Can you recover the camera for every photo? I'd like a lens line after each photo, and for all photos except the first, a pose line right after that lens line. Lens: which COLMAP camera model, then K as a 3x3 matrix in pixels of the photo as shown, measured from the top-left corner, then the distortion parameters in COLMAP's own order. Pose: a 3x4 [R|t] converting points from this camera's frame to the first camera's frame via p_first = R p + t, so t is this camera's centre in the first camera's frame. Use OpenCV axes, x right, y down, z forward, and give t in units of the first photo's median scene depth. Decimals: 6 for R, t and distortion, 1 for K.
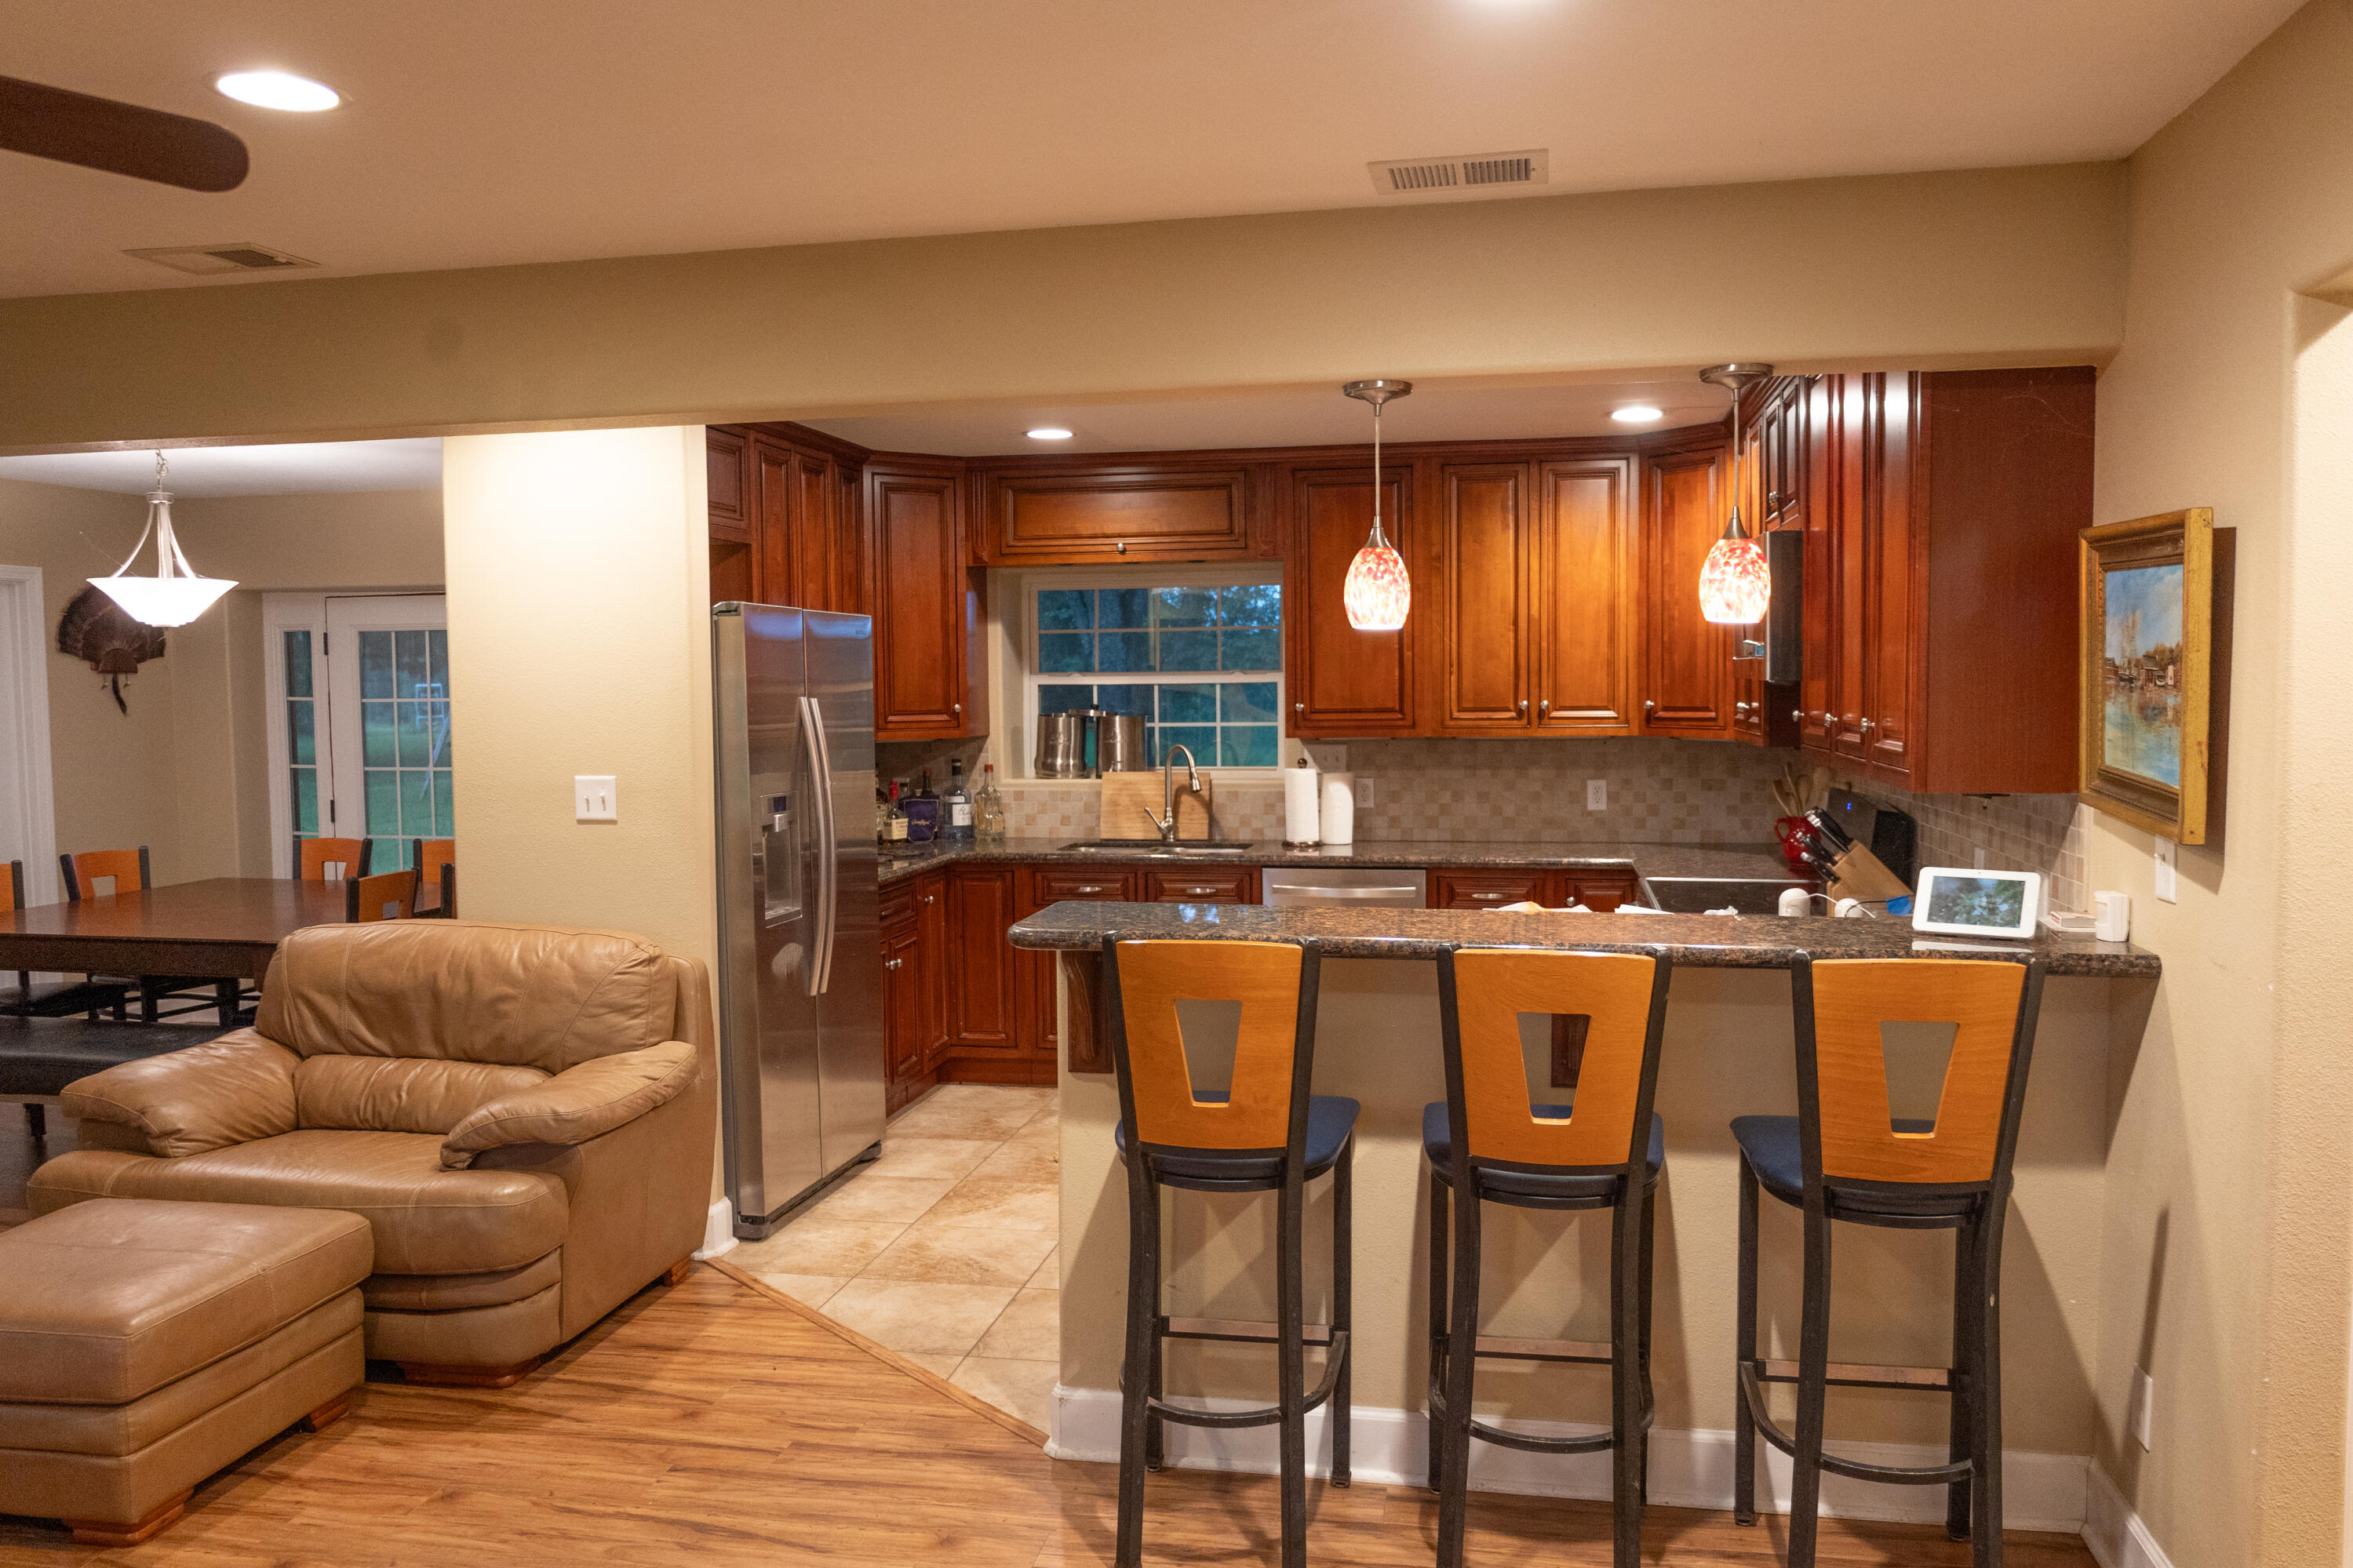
lens RADIAL K [[1756.1, 0, 1176.5], [0, 1756.1, 784.0], [0, 0, 1]] dist [-0.004012, 0.002335]
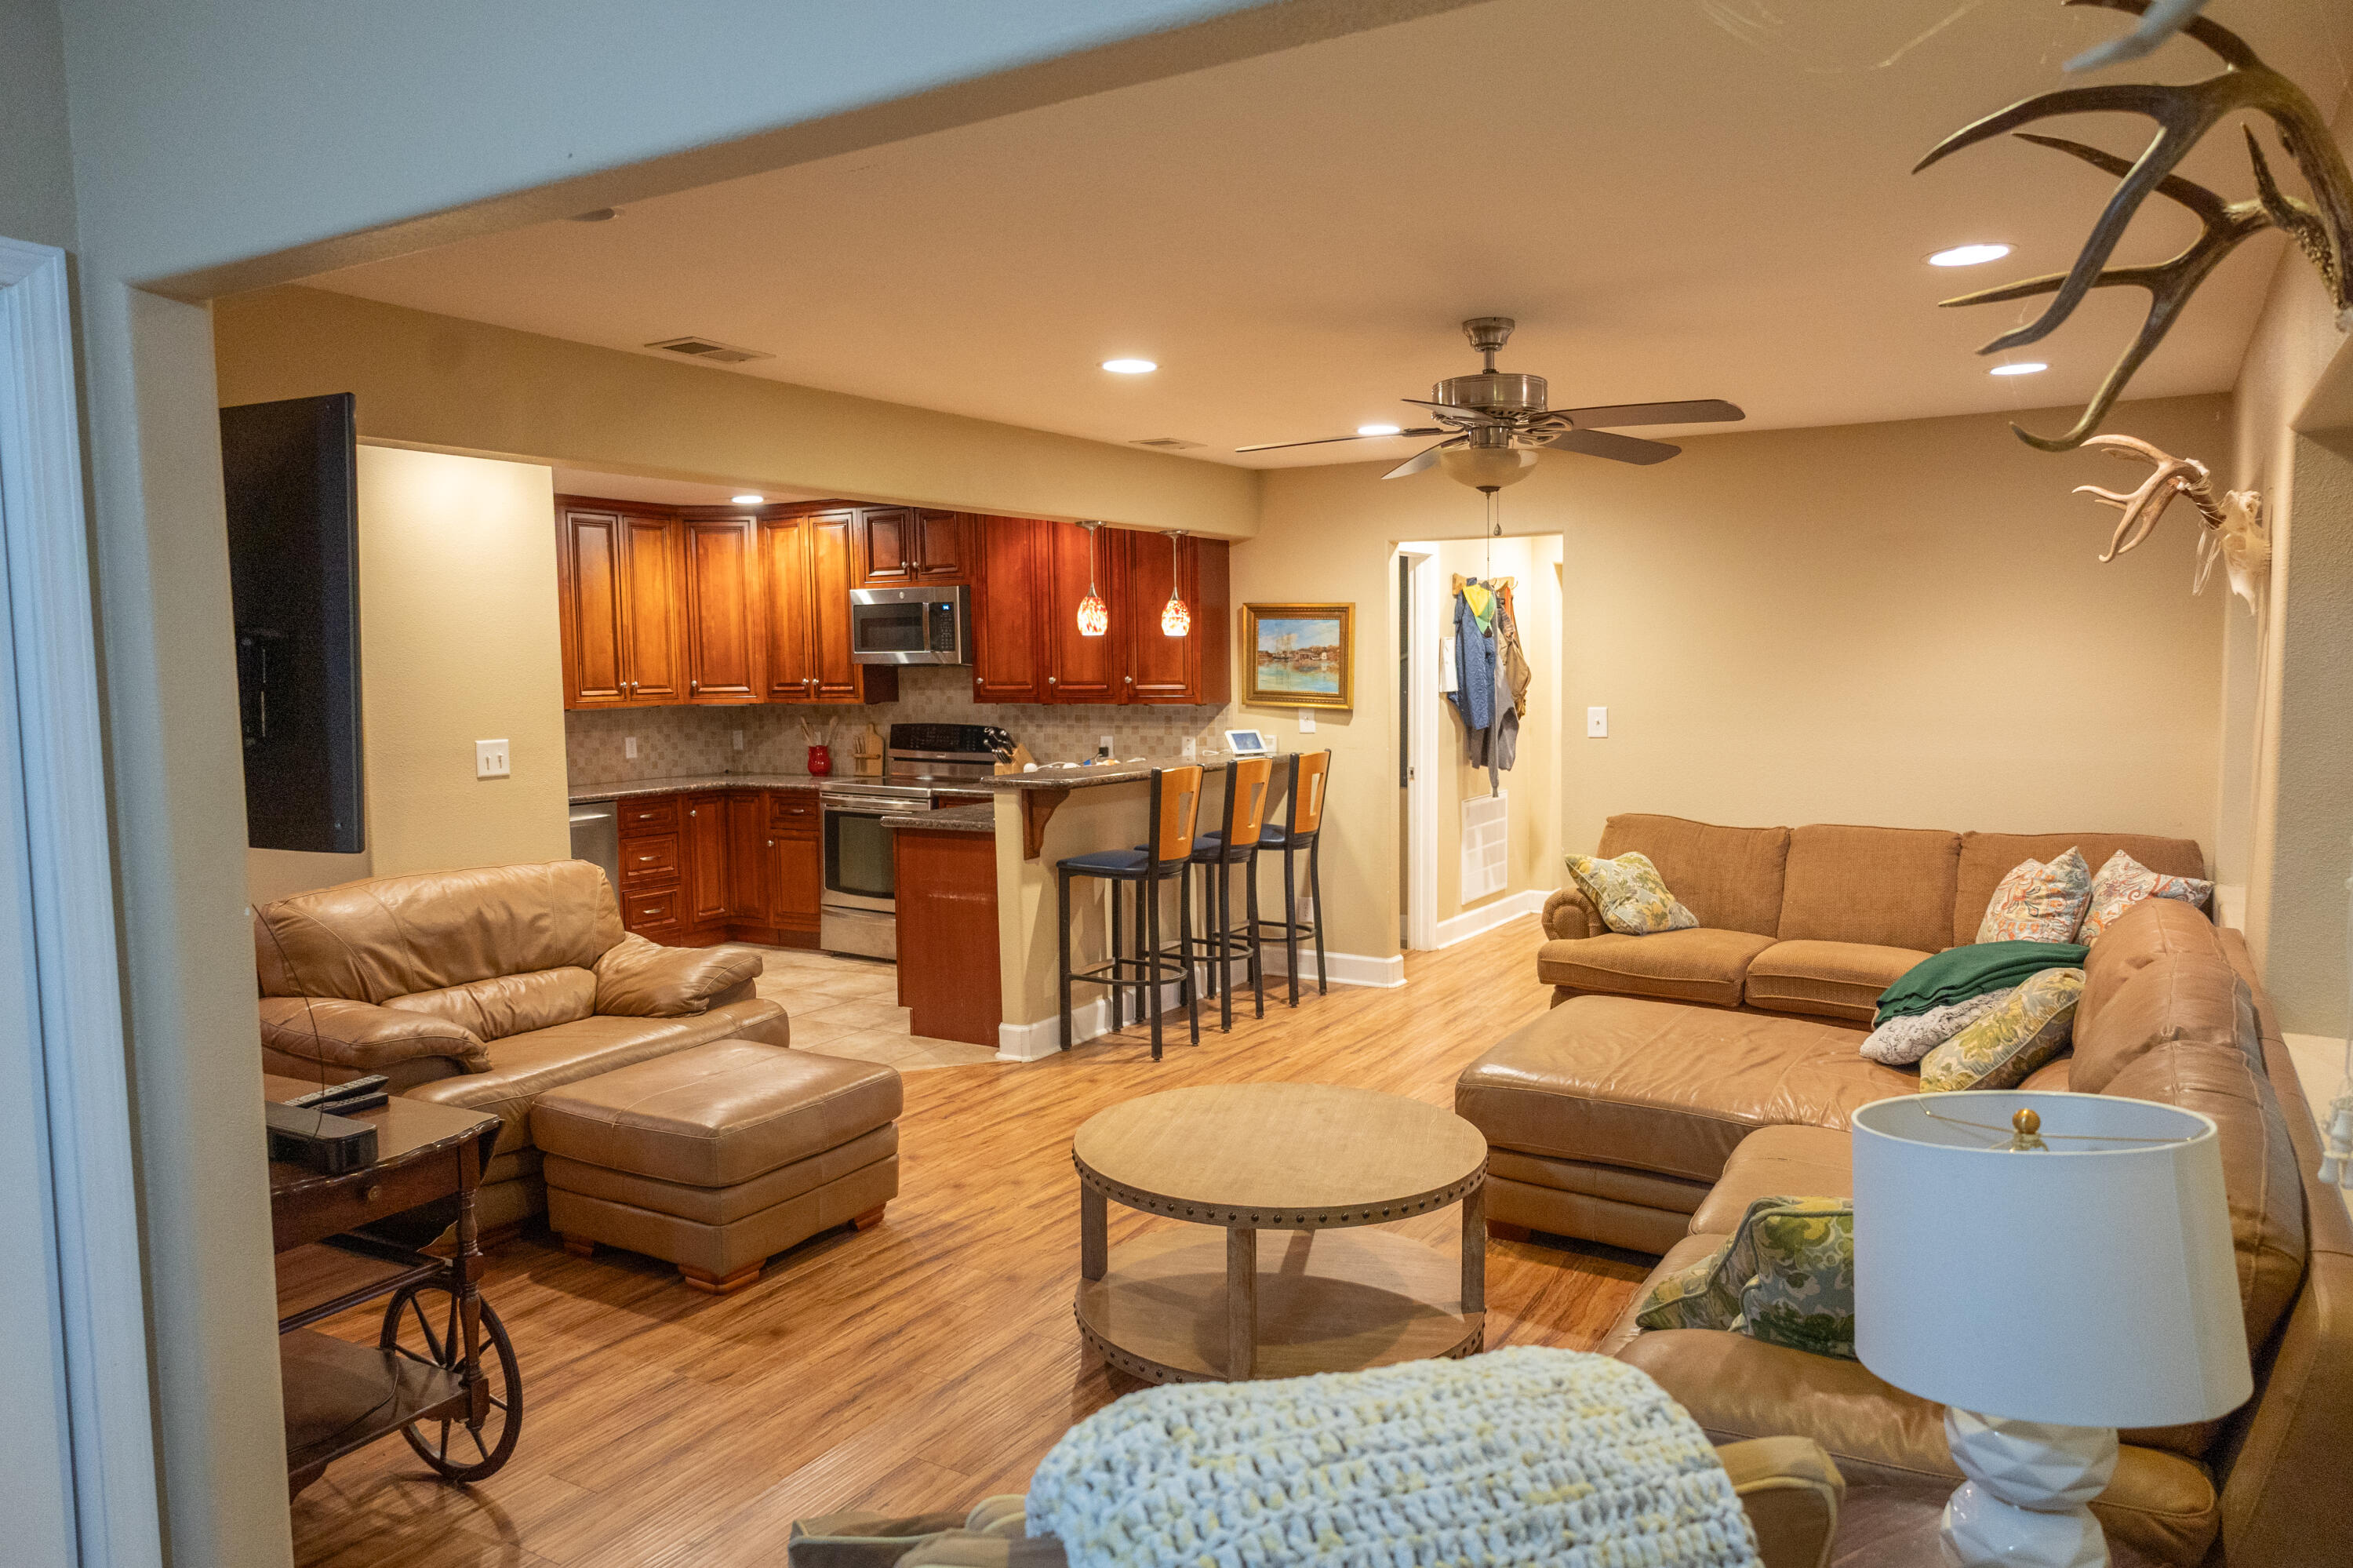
lens RADIAL K [[1596.9, 0, 1176.5], [0, 1596.9, 784.0], [0, 0, 1]] dist [0.001415, 0.000067]
pose [[0.327564, -0.067641, 0.942405, -1.707992], [0.067921, 0.996539, 0.047918, 0.006985], [-0.942385, 0.048313, 0.331024, 0.262620]]
